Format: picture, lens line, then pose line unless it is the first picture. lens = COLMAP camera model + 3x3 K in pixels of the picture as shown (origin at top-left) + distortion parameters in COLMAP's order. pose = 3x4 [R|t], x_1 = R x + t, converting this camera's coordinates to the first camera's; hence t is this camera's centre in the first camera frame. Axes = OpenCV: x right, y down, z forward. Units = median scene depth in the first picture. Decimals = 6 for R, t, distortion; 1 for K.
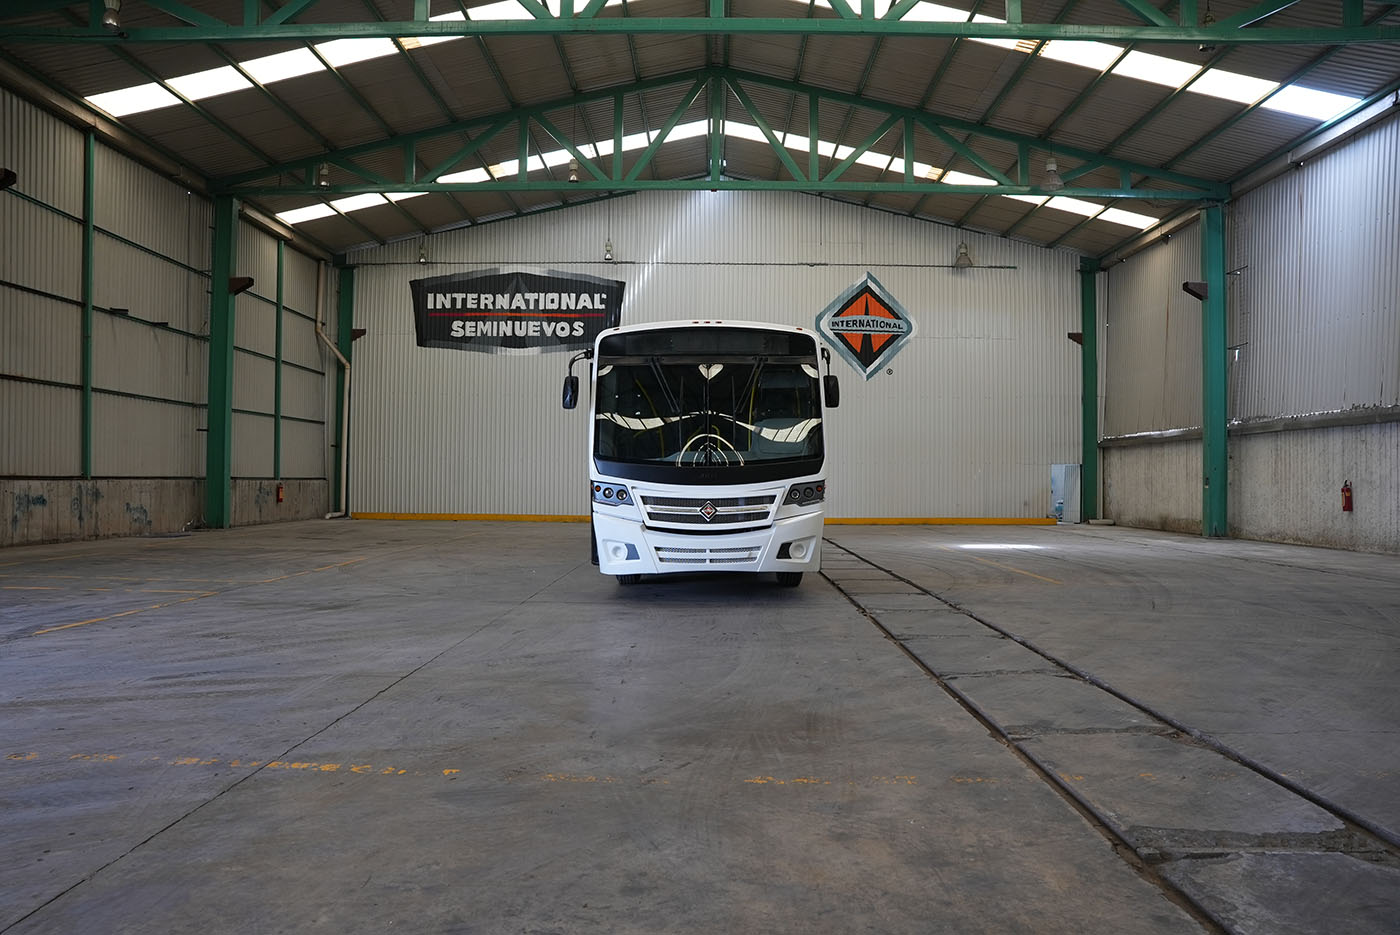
lens RADIAL K [[972.0, 0, 699.6], [0, 972.0, 464.0], [0, 0, 1]] dist [-0.064924, 0.002627]
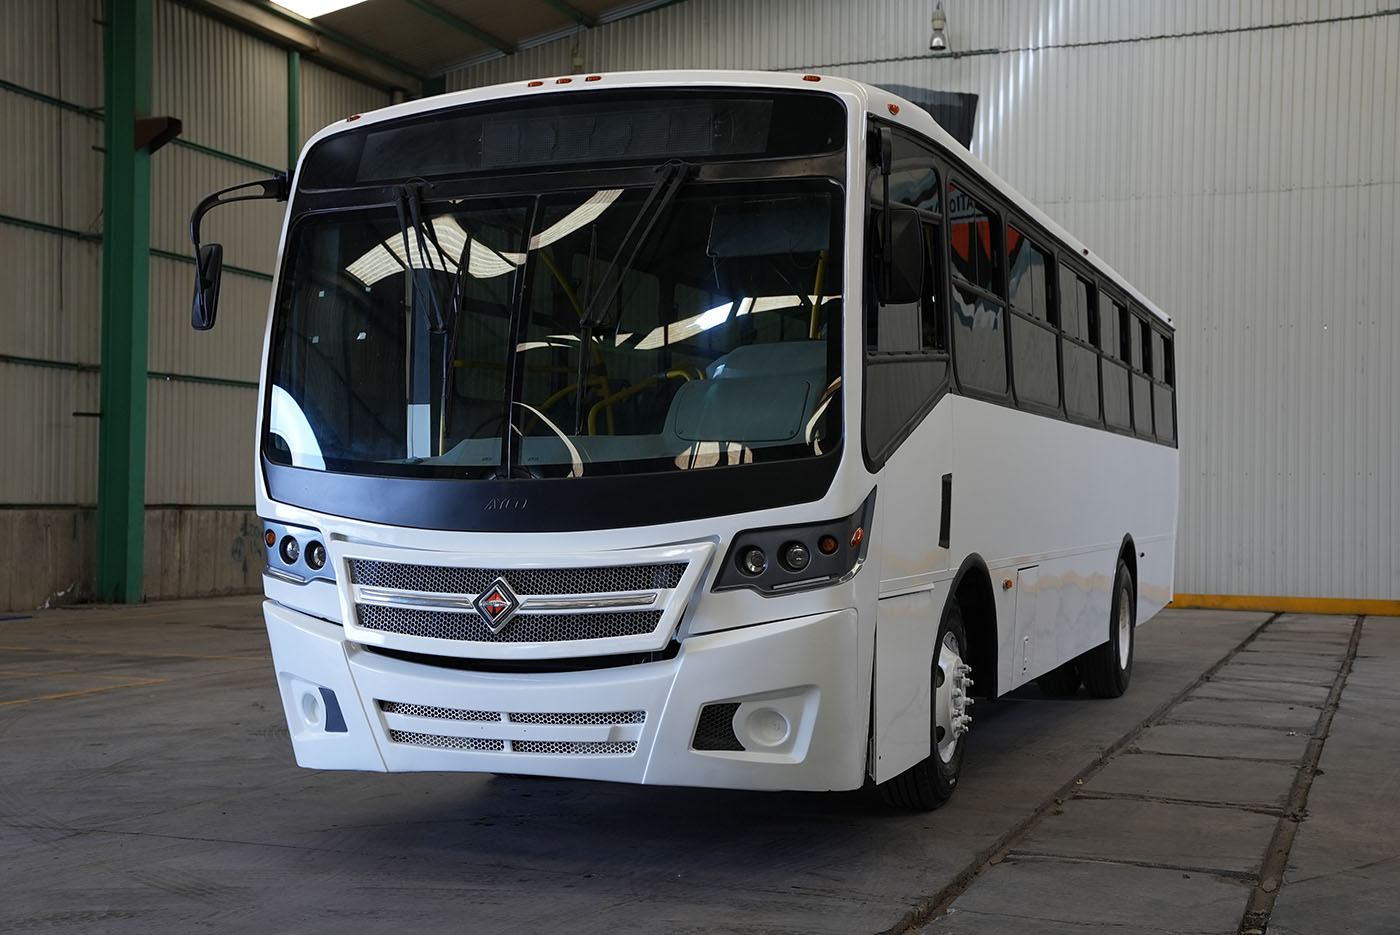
lens RADIAL K [[1788.4, 0, 701.7], [0, 1788.4, 476.6], [0, 0, 1]] dist [0.122940, 0.000000]
pose [[0.940850, -0.000940, -0.338822, 0.293695], [-0.000286, 0.999994, -0.003566, 0.003922], [0.338823, 0.003452, 0.940844, 0.403743]]
